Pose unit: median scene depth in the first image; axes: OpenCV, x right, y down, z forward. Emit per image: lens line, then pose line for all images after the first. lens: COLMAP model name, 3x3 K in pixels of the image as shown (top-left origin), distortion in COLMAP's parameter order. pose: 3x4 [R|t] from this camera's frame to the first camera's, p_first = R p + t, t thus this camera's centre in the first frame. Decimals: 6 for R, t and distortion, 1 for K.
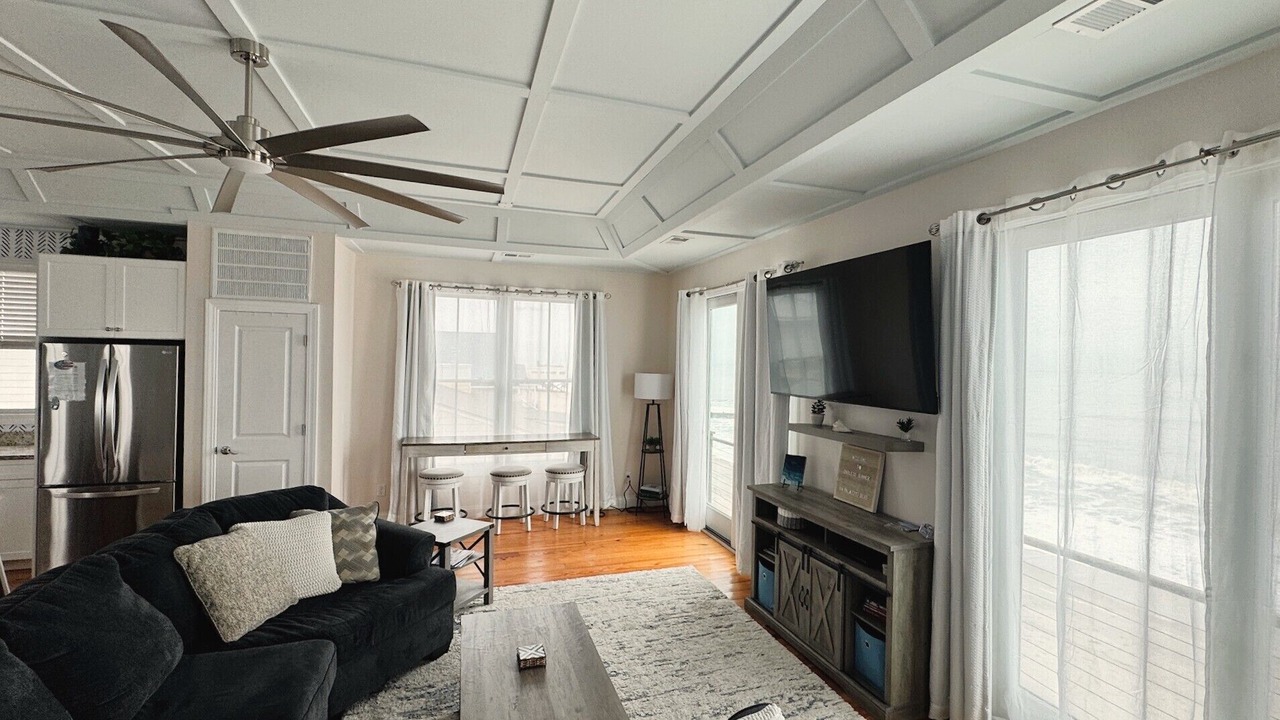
lens RADIAL K [[558.4, 0, 642.0], [0, 558.4, 366.1], [0, 0, 1]] dist [-0.001142, -0.000056]
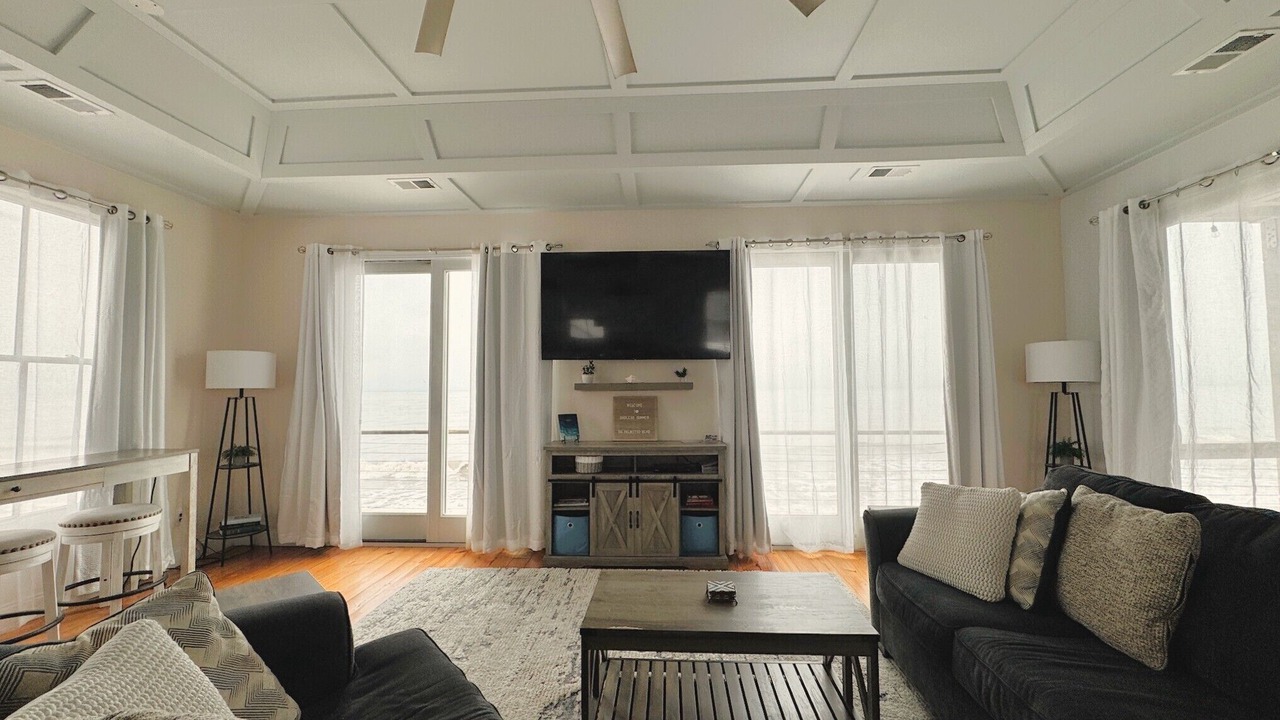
lens RADIAL K [[525.8, 0, 640.0], [0, 525.8, 360.0], [0, 0, 1]] dist [0.028384, 0.000026]
pose [[0.367204, 0.024341, 0.929822, -0.714823], [0.023174, 0.999108, -0.035306, 0.099782], [-0.929852, 0.034512, 0.366313, 0.509720]]
